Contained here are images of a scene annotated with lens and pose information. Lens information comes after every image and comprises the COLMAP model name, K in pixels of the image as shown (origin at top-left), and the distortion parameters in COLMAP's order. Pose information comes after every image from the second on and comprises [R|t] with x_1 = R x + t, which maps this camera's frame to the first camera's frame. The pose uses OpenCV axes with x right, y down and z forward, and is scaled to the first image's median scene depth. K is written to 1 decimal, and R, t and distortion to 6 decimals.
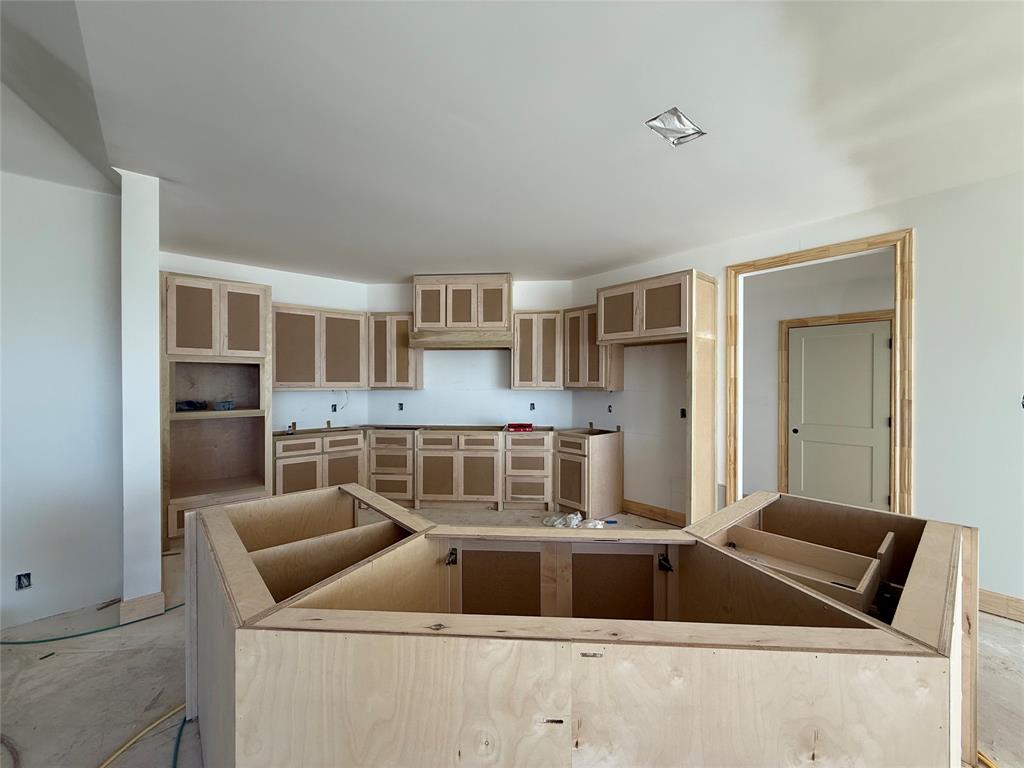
lens RADIAL K [[404.7, 0, 512.0], [0, 404.7, 384.0], [0, 0, 1]] dist [0.000316, -0.000267]
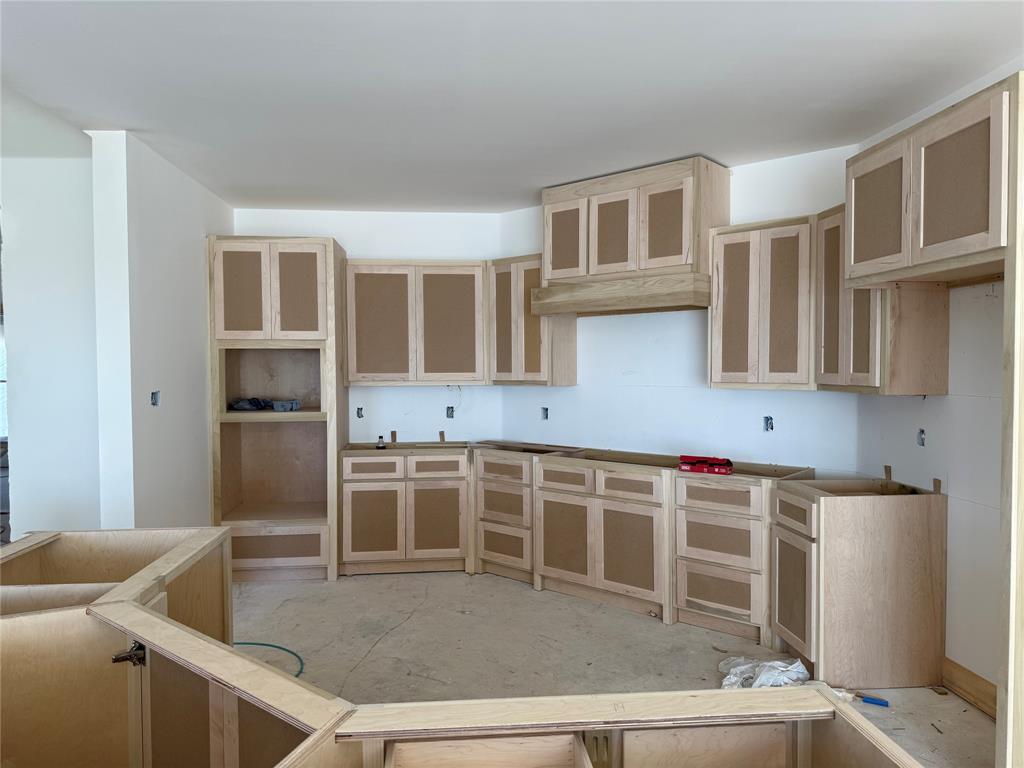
lens RADIAL K [[715.5, 0, 512.0], [0, 715.5, 384.0], [0, 0, 1]] dist [0.119671, -0.172090]
pose [[0.804061, 0.011082, -0.594443, 0.359103], [0.002256, 0.999762, 0.021690, -0.011798], [0.594542, -0.018781, 0.803845, 0.143425]]
